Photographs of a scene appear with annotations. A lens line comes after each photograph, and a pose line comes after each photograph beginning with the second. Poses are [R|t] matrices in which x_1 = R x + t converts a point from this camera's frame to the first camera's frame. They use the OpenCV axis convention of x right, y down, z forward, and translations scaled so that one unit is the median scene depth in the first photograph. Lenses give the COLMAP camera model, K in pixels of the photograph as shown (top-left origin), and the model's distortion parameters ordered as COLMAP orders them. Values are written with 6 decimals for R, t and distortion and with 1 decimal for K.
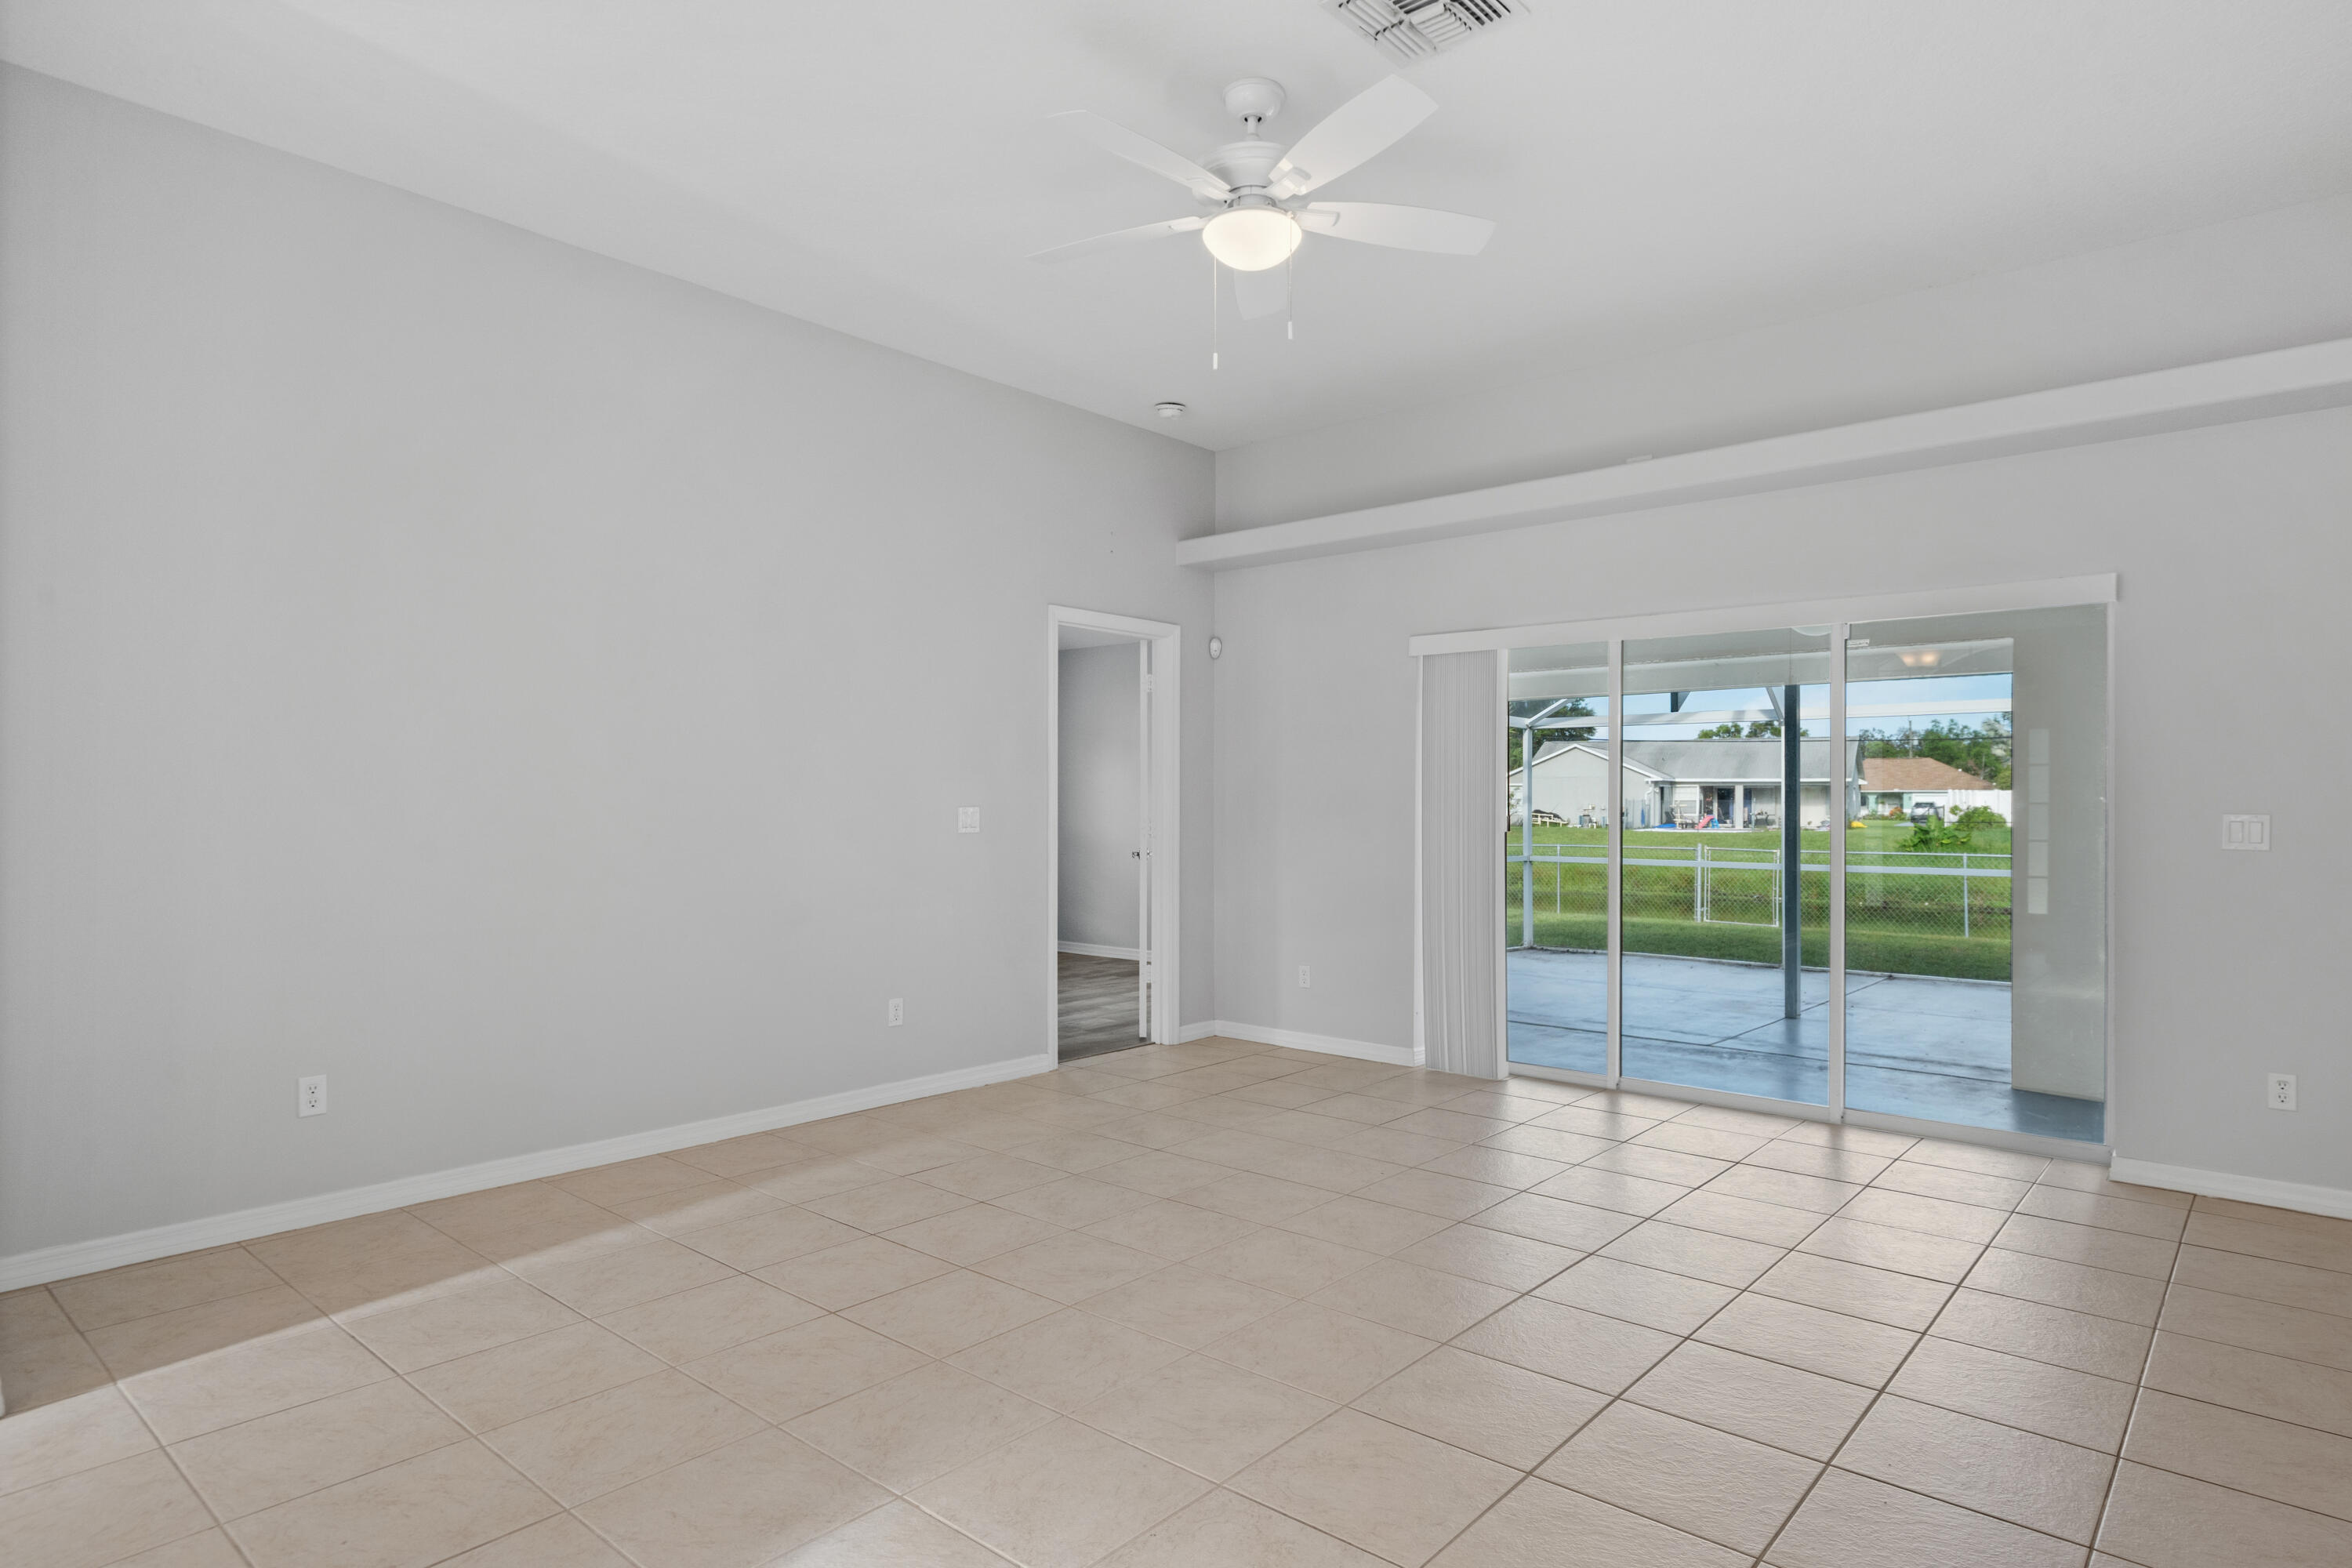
lens RADIAL K [[1291.6, 0, 1176.0], [0, 1291.6, 784.0], [0, 0, 1]] dist [0.001674, 0.000068]
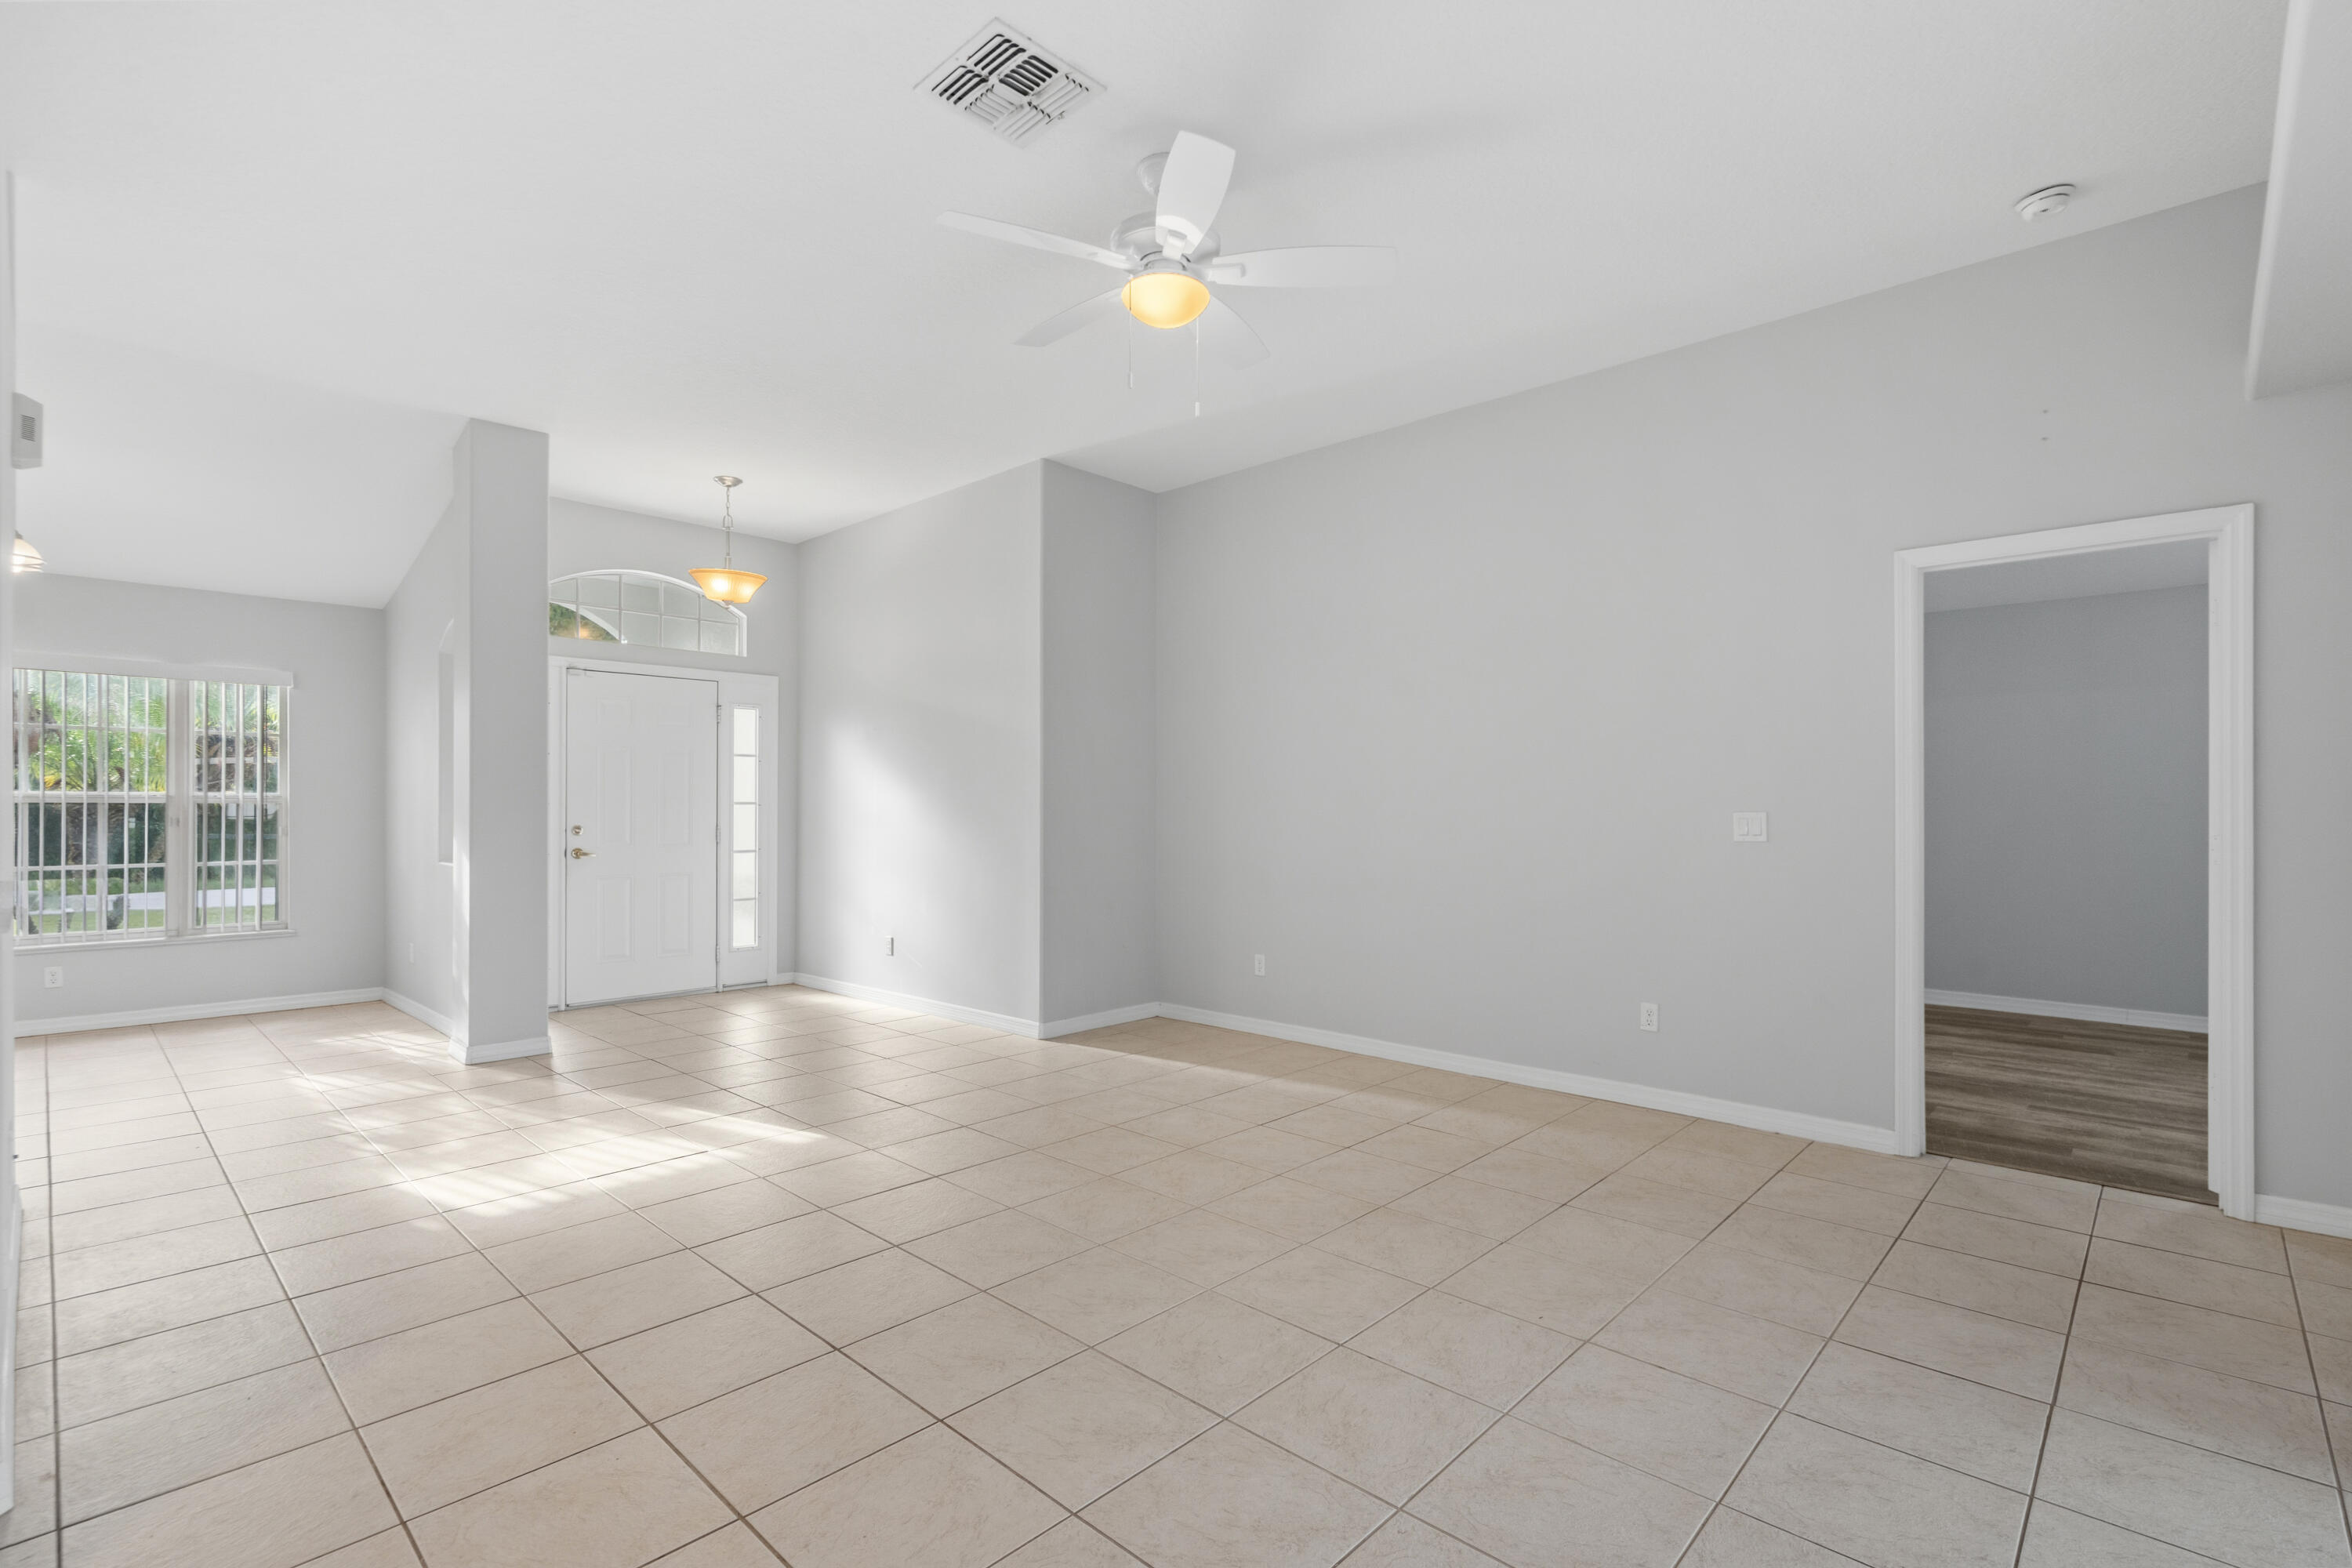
lens RADIAL K [[1069.3, 0, 1177.1], [0, 1069.3, 802.0], [0, 0, 1]] dist [-0.000296, 0.000331]
pose [[-0.036290, -0.005773, -0.999325, 0.626399], [0.016894, 0.999837, -0.006389, 0.009738], [0.999198, -0.017115, -0.036187, 0.669272]]
